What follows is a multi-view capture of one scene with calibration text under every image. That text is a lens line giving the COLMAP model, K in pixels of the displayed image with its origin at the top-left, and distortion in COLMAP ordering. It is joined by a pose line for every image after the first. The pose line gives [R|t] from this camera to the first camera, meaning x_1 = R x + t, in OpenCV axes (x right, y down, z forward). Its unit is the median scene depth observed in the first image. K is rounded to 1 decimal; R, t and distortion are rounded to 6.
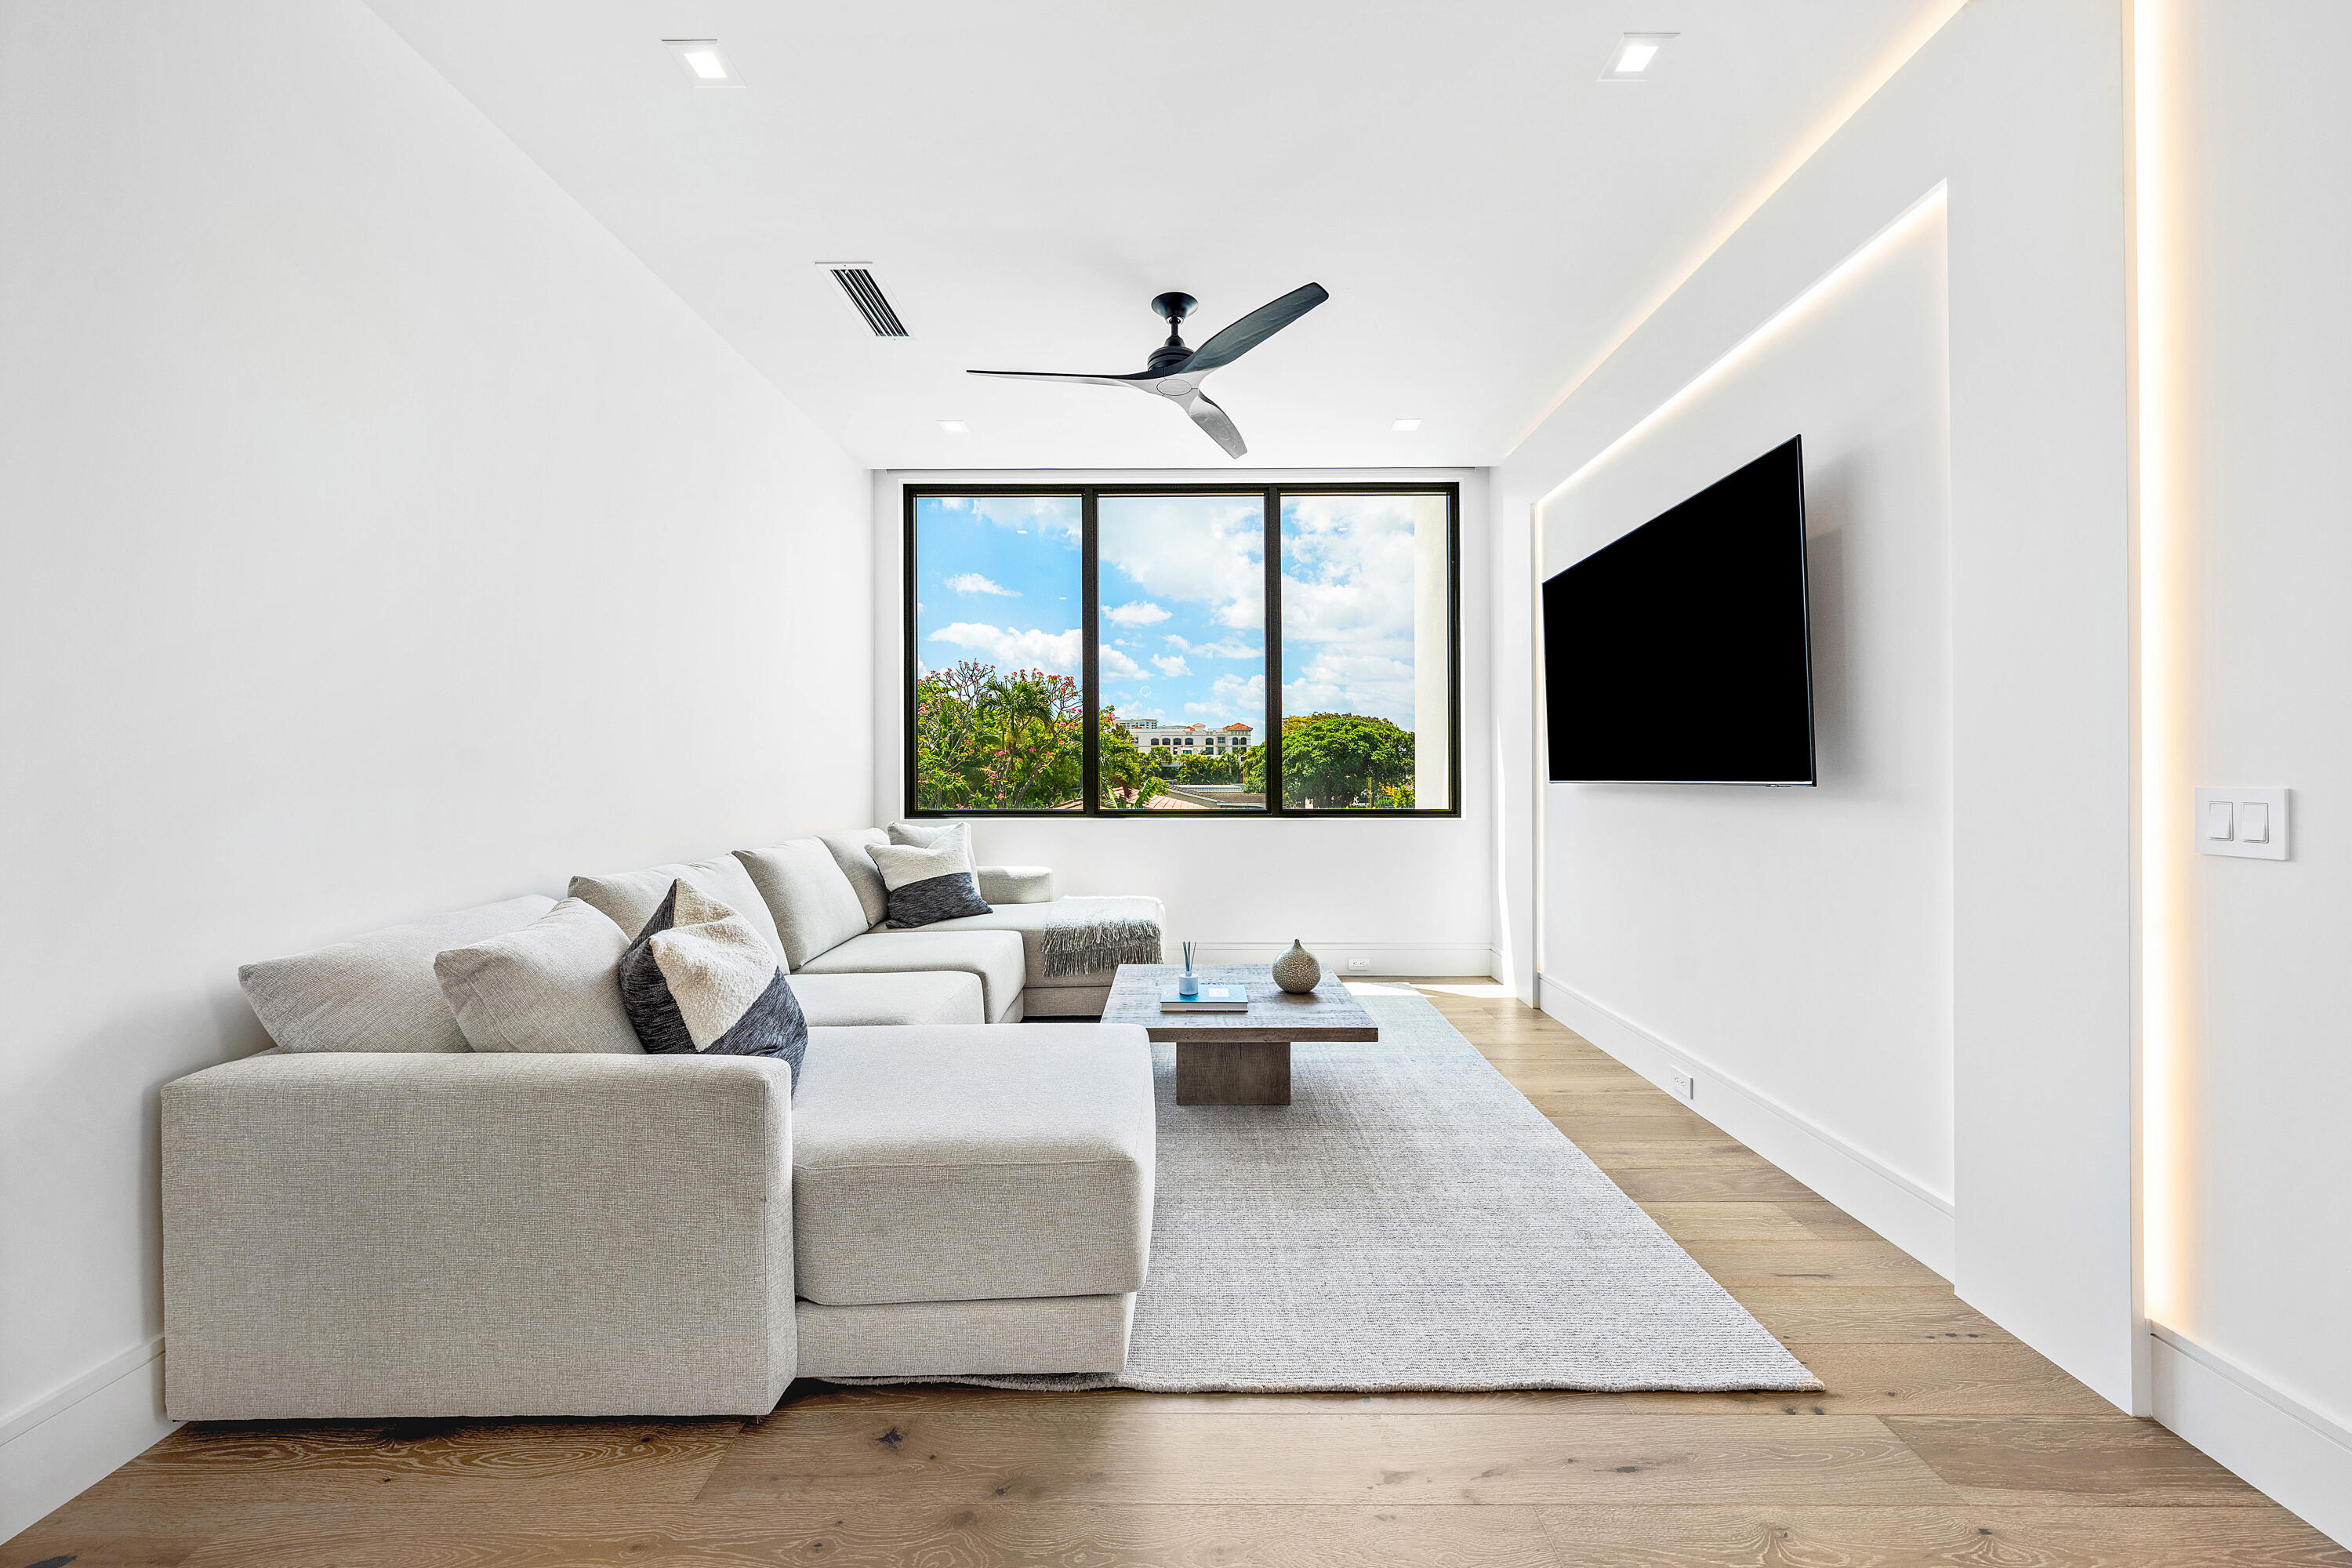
lens RADIAL K [[826.2, 0, 1188.4], [0, 826.2, 775.5], [0, 0, 1]] dist [-0.000829, -0.000275]
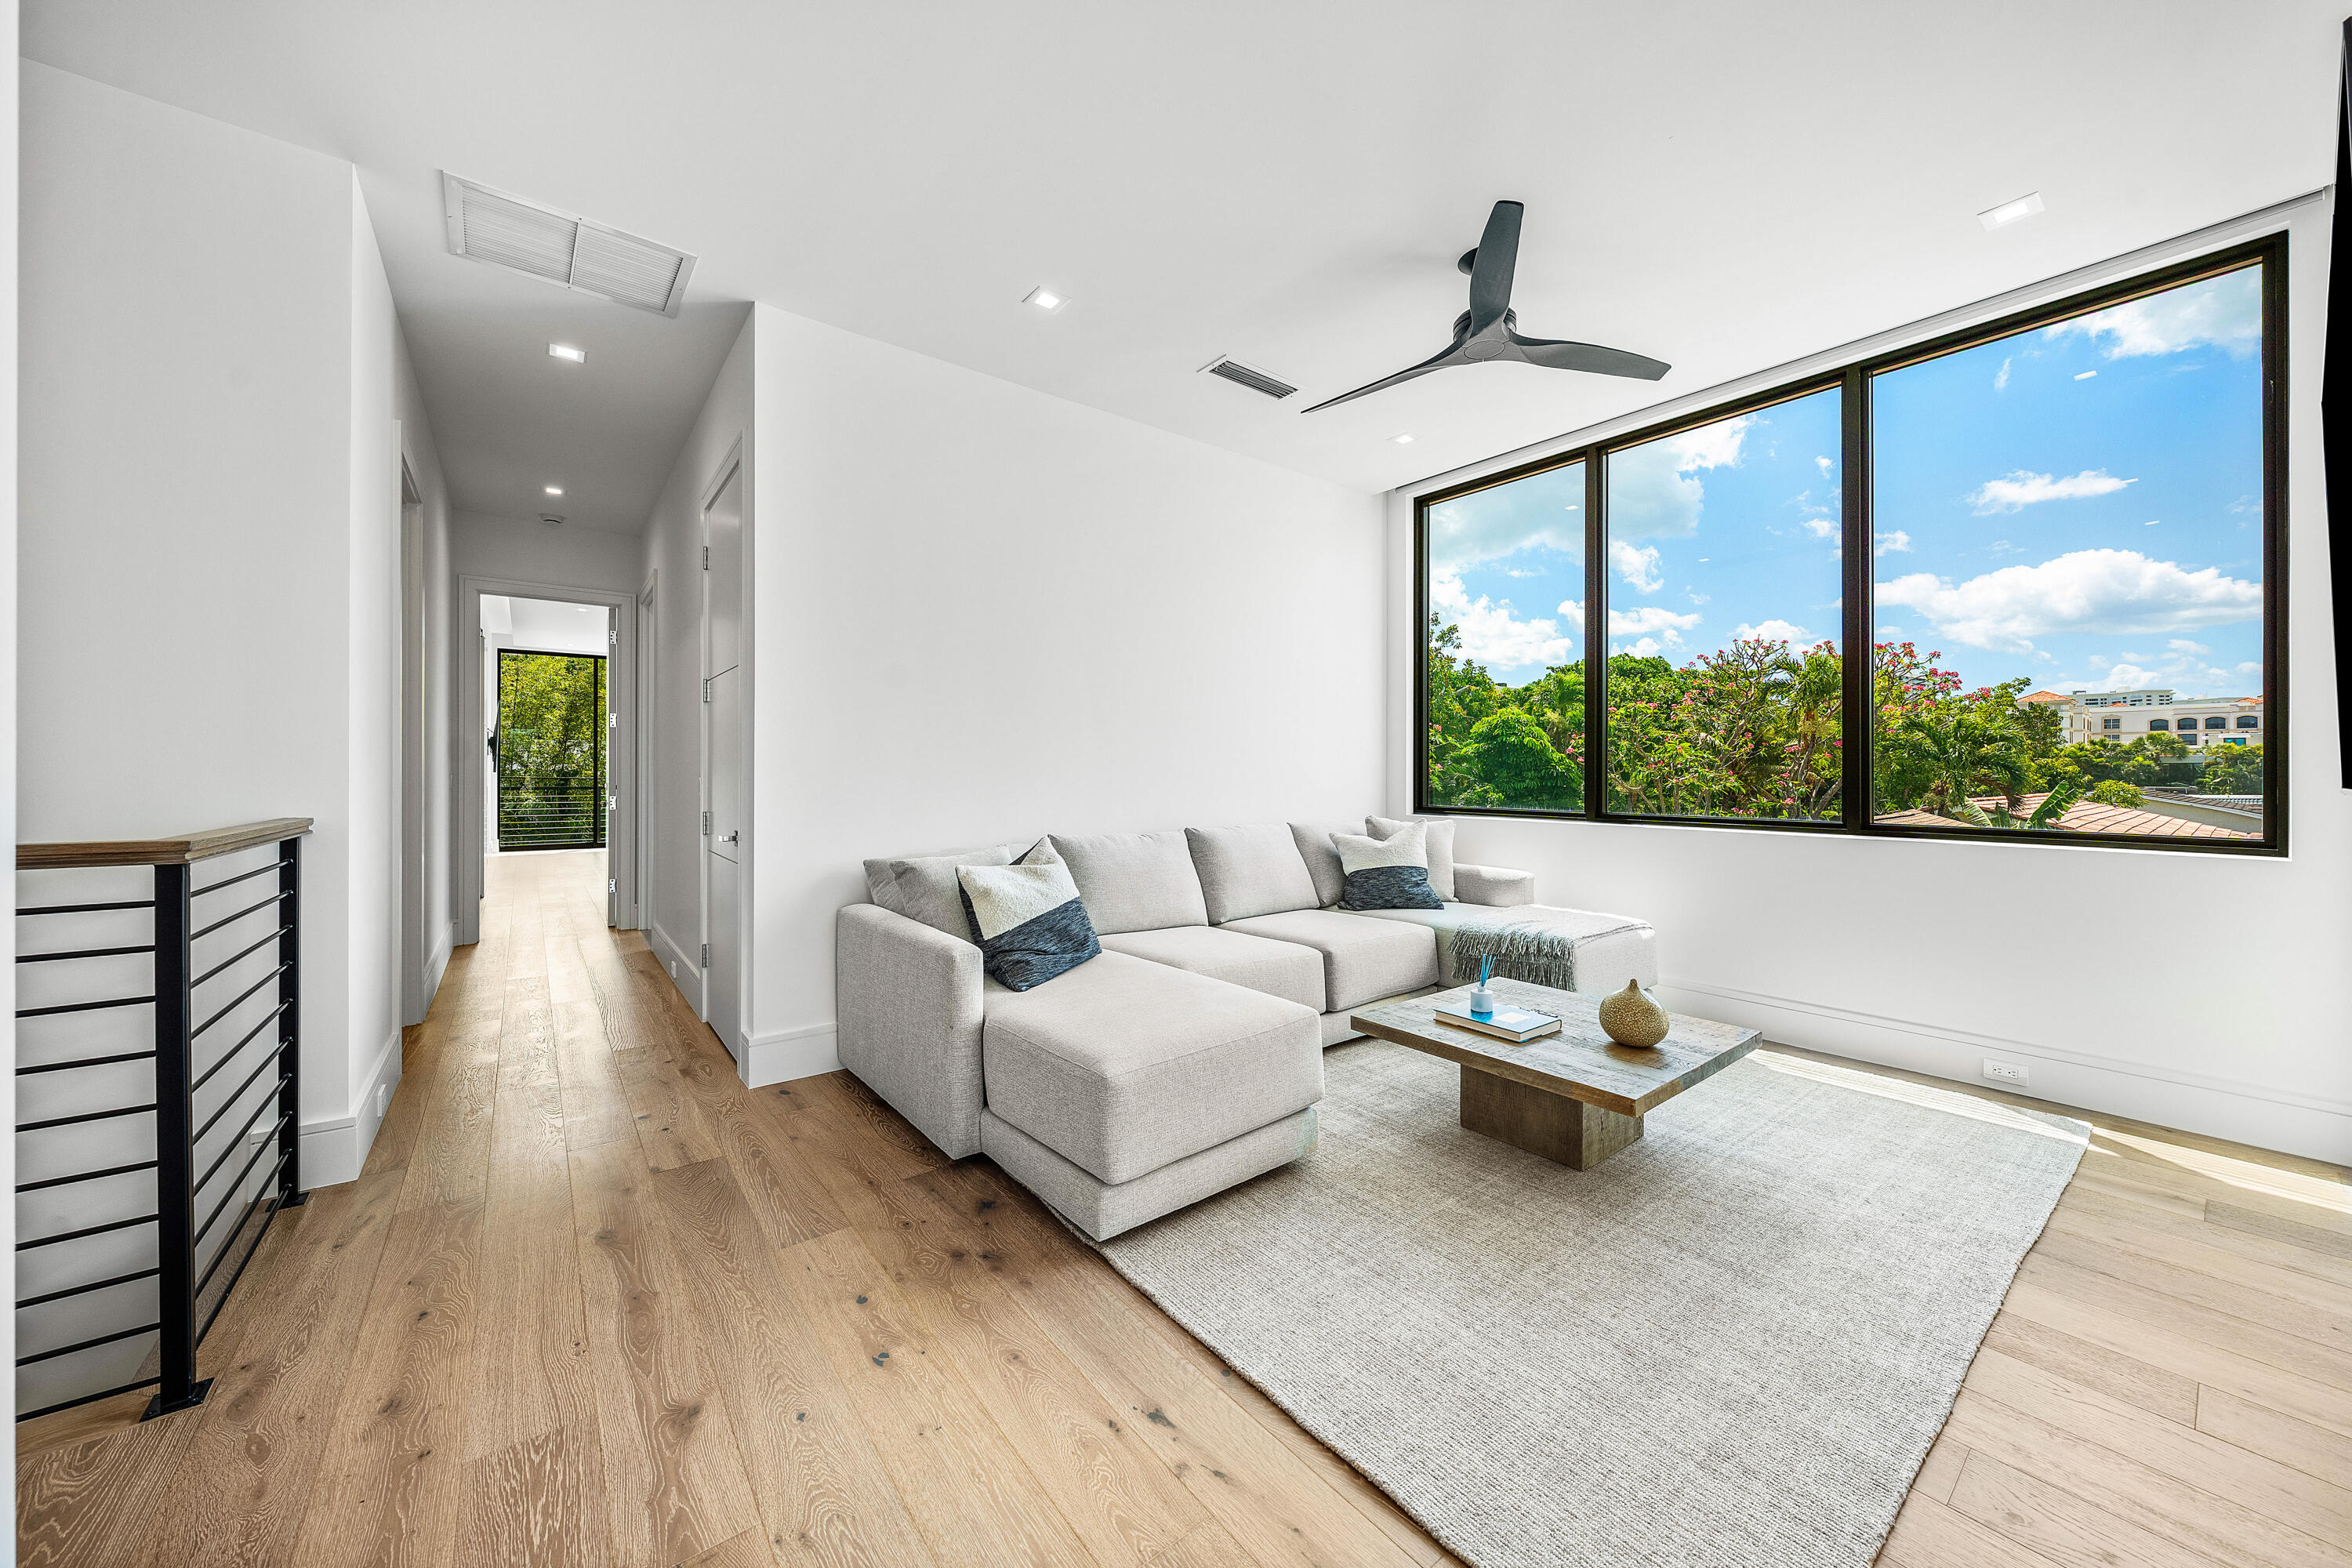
lens RADIAL K [[843.6, 0, 1180.4], [0, 843.6, 778.7], [0, 0, 1]] dist [0.000816, 0.000067]
pose [[0.615656, 0.011337, -0.787934, 0.414939], [-0.006920, 0.999936, 0.008980, -0.000369], [0.787985, -0.000076, 0.615694, 0.124143]]
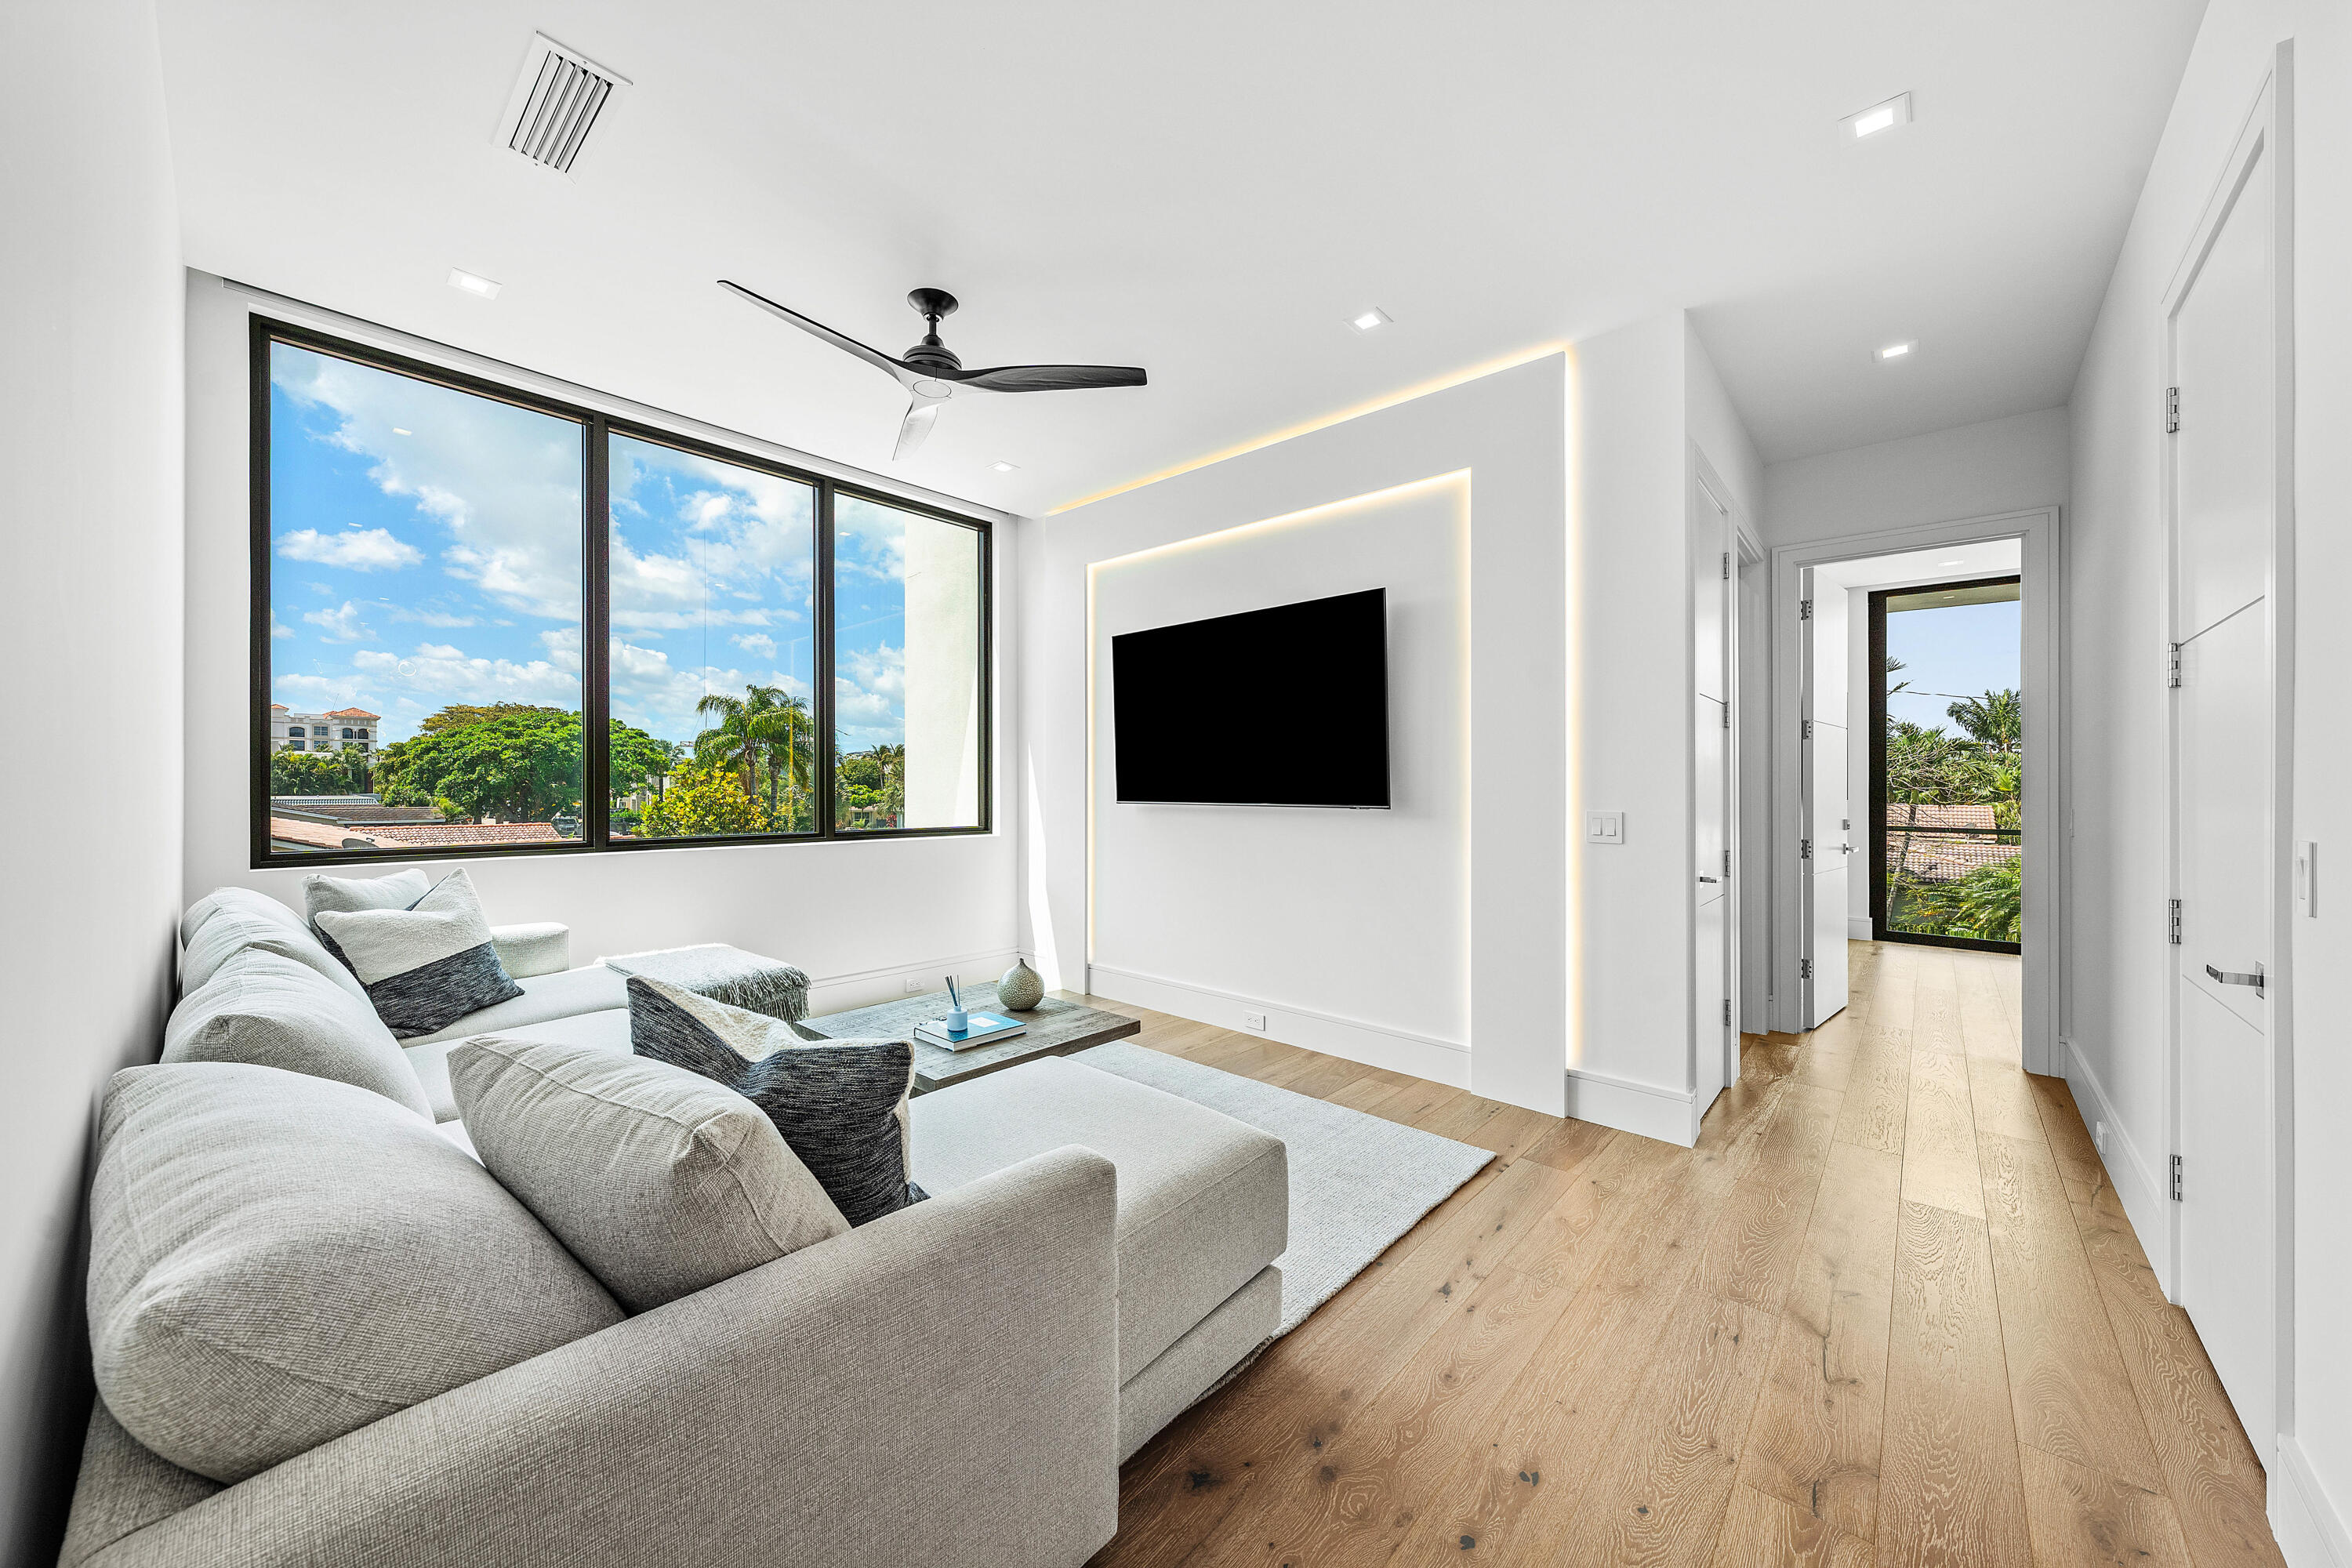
lens RADIAL K [[846.5, 0, 1139.1], [0, 846.5, 784.4], [0, 0, 1]] dist [-0.001230, -0.000171]
pose [[0.683815, 0.006720, 0.729624, -0.449790], [-0.007119, 0.999971, -0.002538, -0.015619], [-0.729620, -0.003459, 0.683844, 0.135970]]
